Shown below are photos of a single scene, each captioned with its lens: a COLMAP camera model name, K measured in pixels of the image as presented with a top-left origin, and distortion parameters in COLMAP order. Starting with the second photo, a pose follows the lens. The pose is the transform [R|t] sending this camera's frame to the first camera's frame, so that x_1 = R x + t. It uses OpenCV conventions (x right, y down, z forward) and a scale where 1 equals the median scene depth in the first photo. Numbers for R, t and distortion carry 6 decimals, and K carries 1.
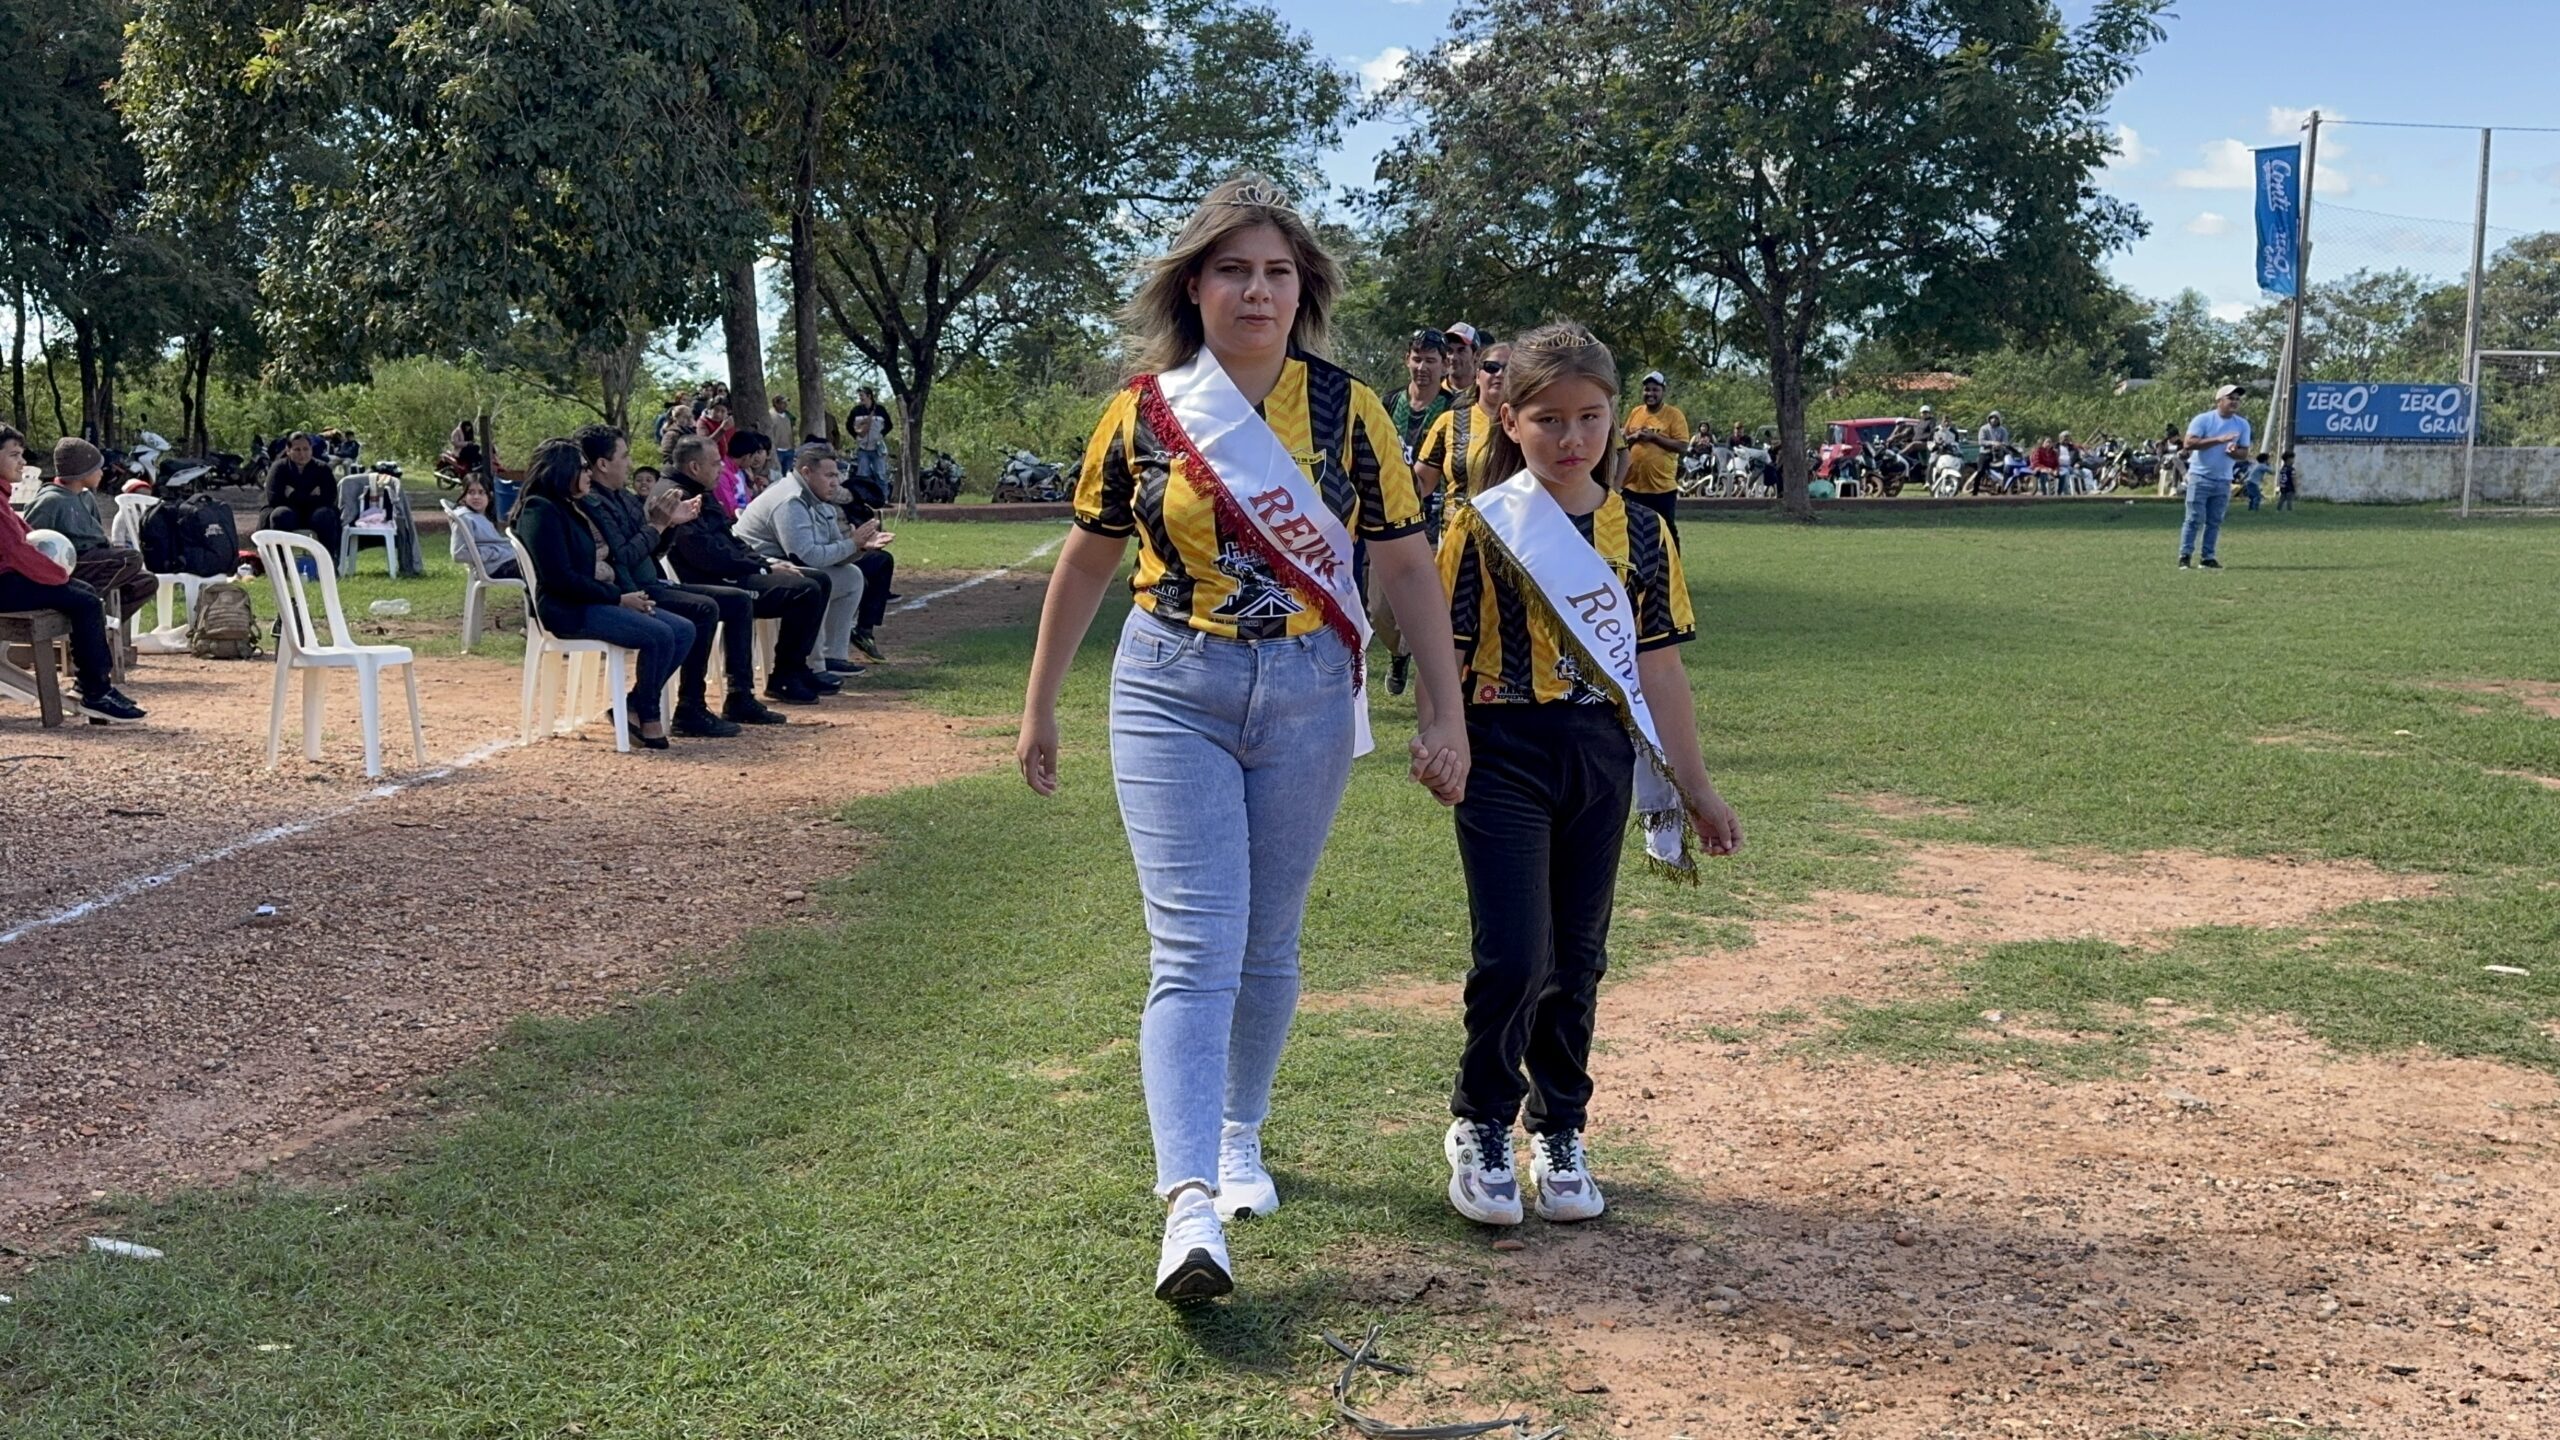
lens RADIAL K [[2149.4, 0, 1300.4], [0, 2149.4, 717.7], [0, 0, 1]] dist [0.190030, -0.375964]
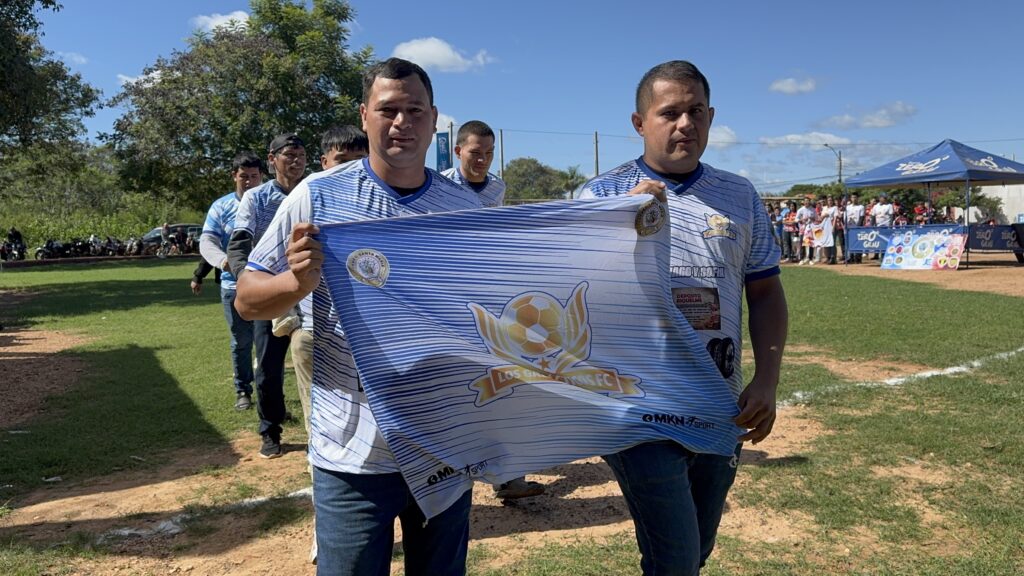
lens RADIAL K [[866.7, 0, 529.0], [0, 866.7, 286.5], [0, 0, 1]] dist [0.063677, -0.122692]
pose [[0.871002, -0.053365, 0.488372, -0.051060], [0.083480, 0.995703, -0.040083, 0.011897], [-0.484135, 0.075681, 0.871714, -0.096614]]
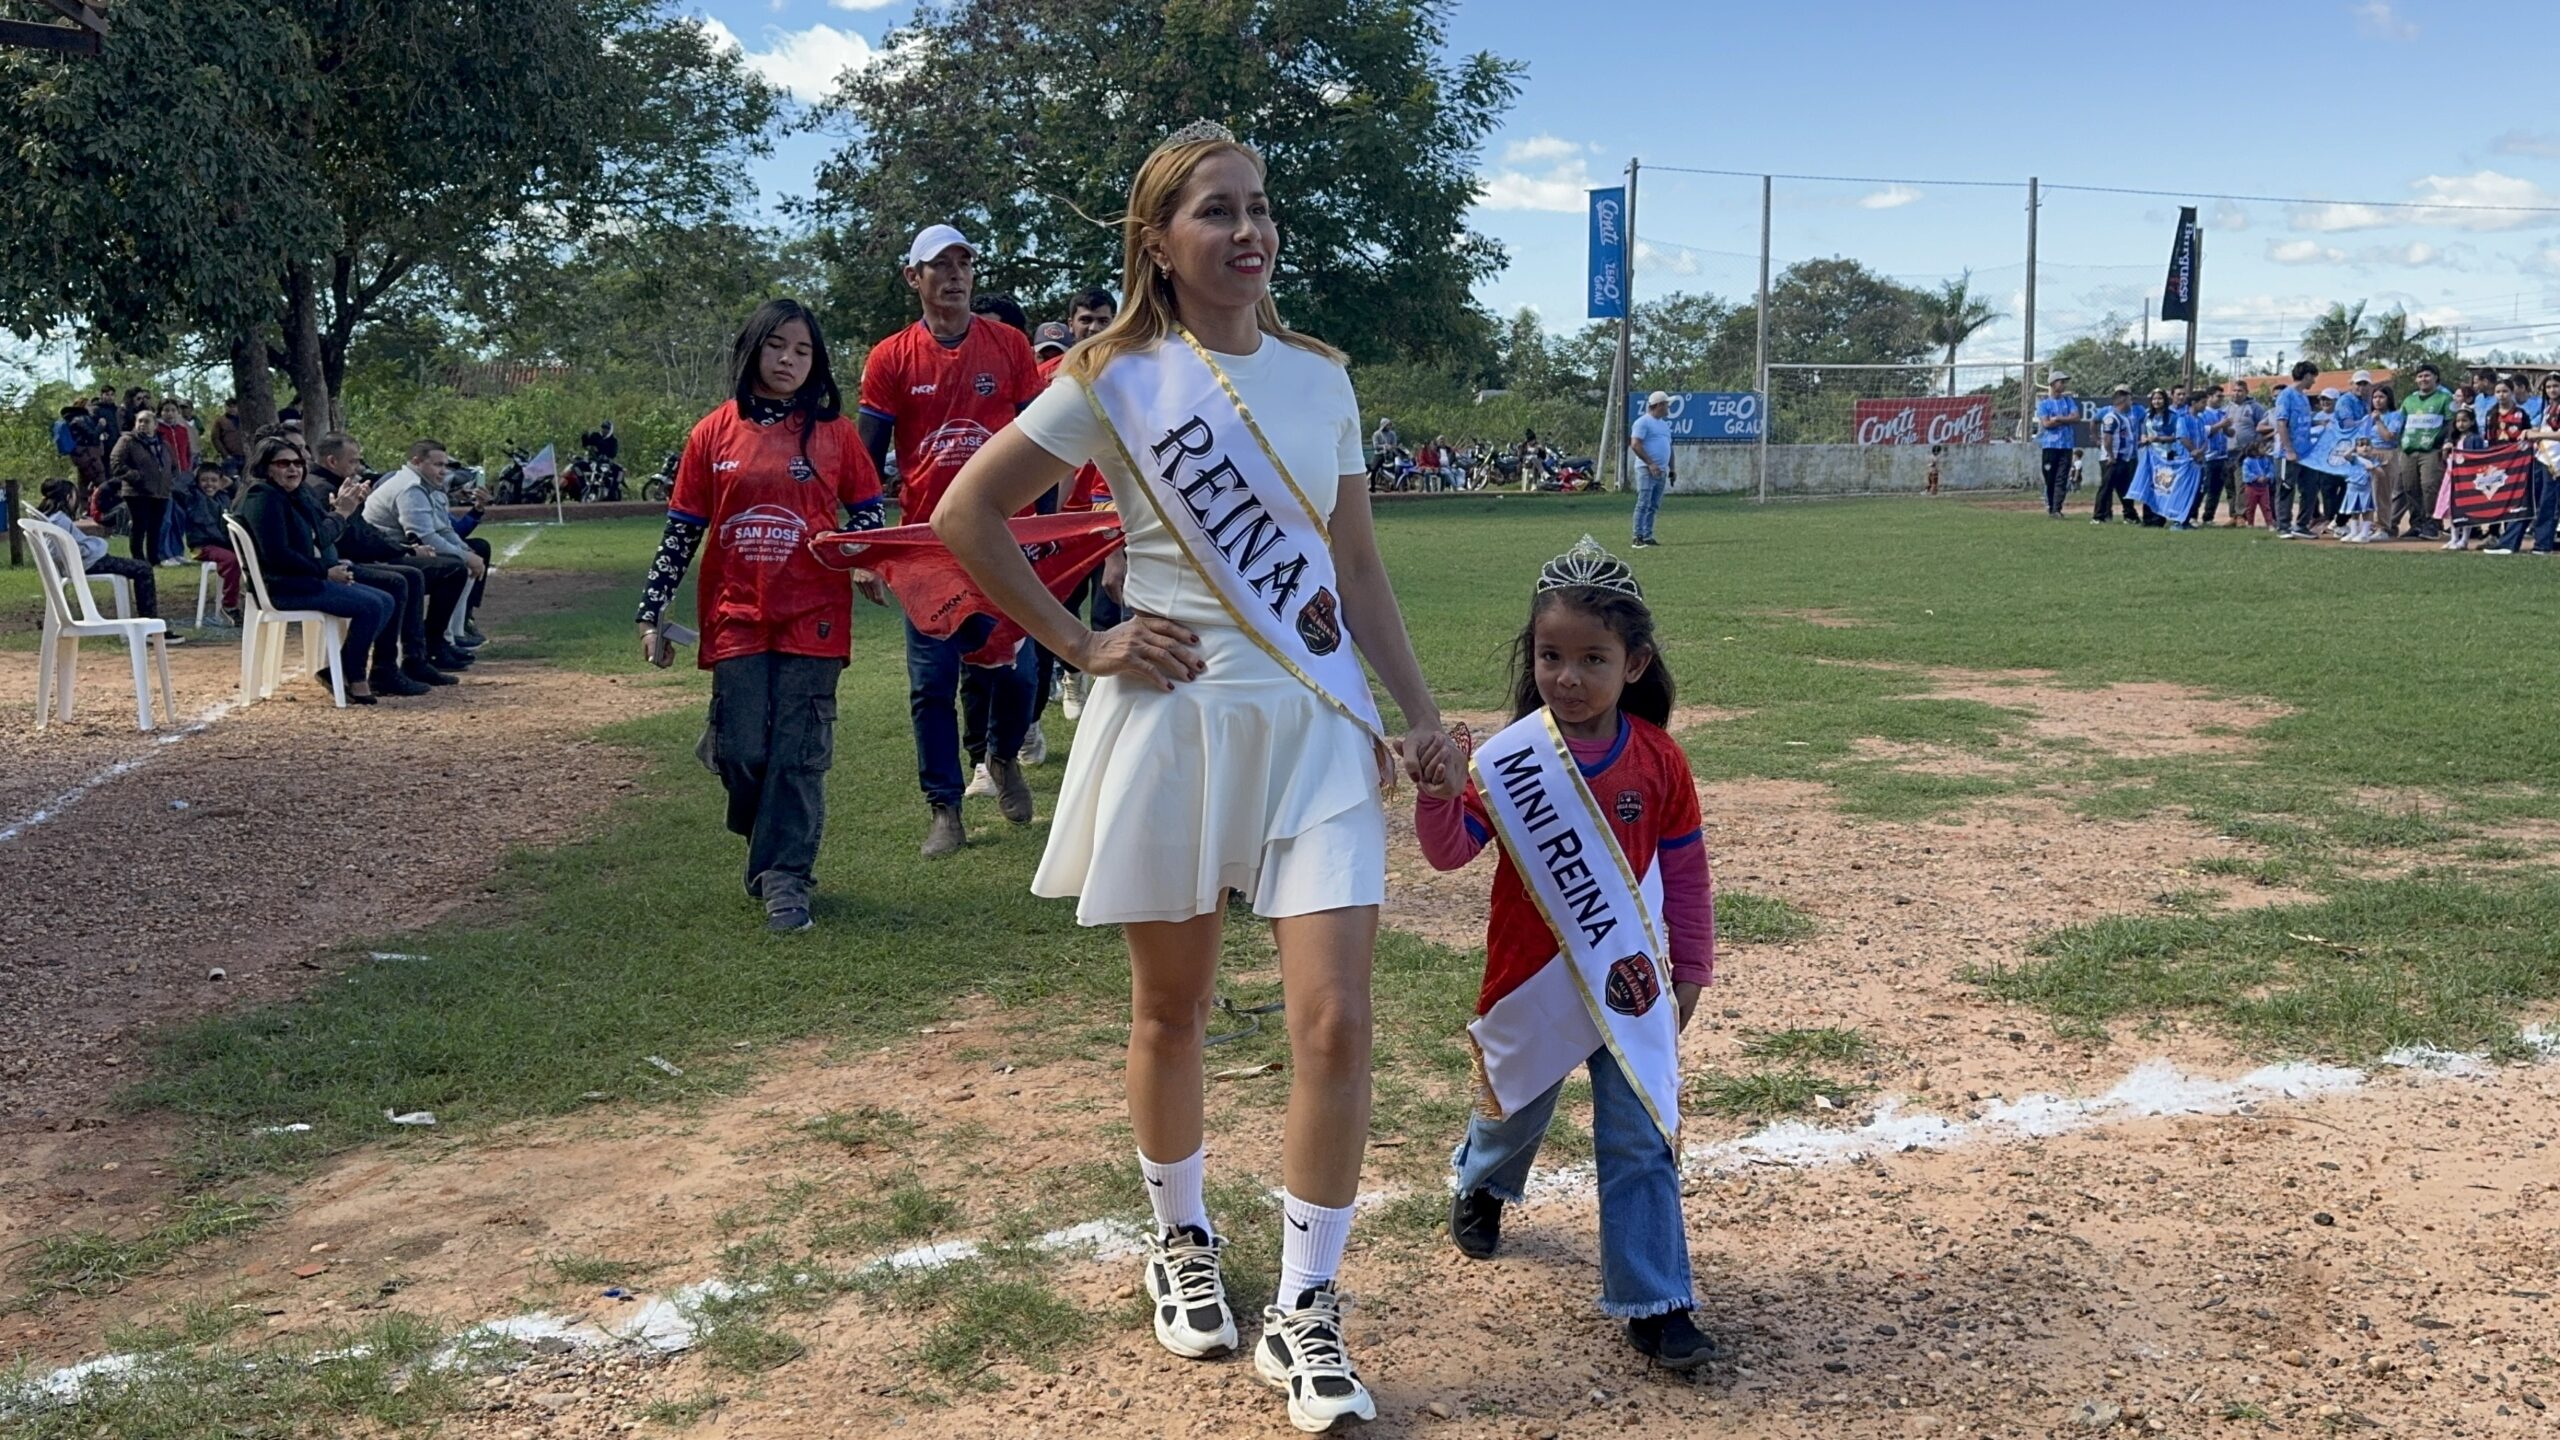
lens RADIAL K [[2141.9, 0, 1335.8], [0, 2141.9, 730.5], [0, 0, 1]] dist [0.206543, -0.427640]
pose [[0.957719, -0.046289, 0.283956, -0.035484], [0.045305, 0.998923, 0.010035, 0.010359], [-0.284115, 0.003254, 0.958785, -0.066431]]
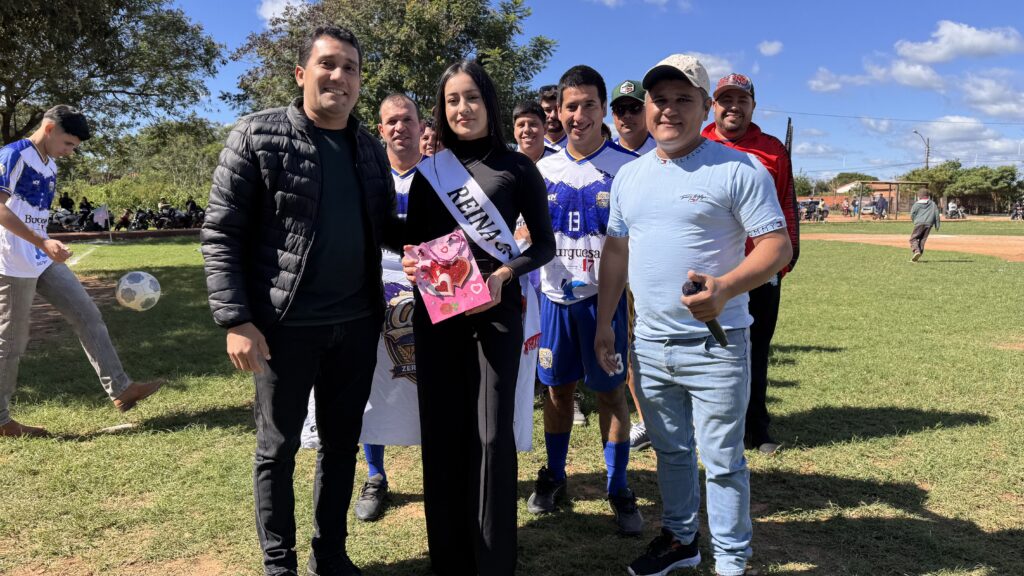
lens RADIAL K [[695.1, 0, 506.1], [0, 695.1, 284.5], [0, 0, 1]] dist [0.081453, -0.104123]
pose [[0.909118, -0.047725, 0.413795, -0.025000], [0.053347, 0.998574, -0.002034, -0.028043], [-0.413108, 0.023924, 0.910368, 0.227241]]
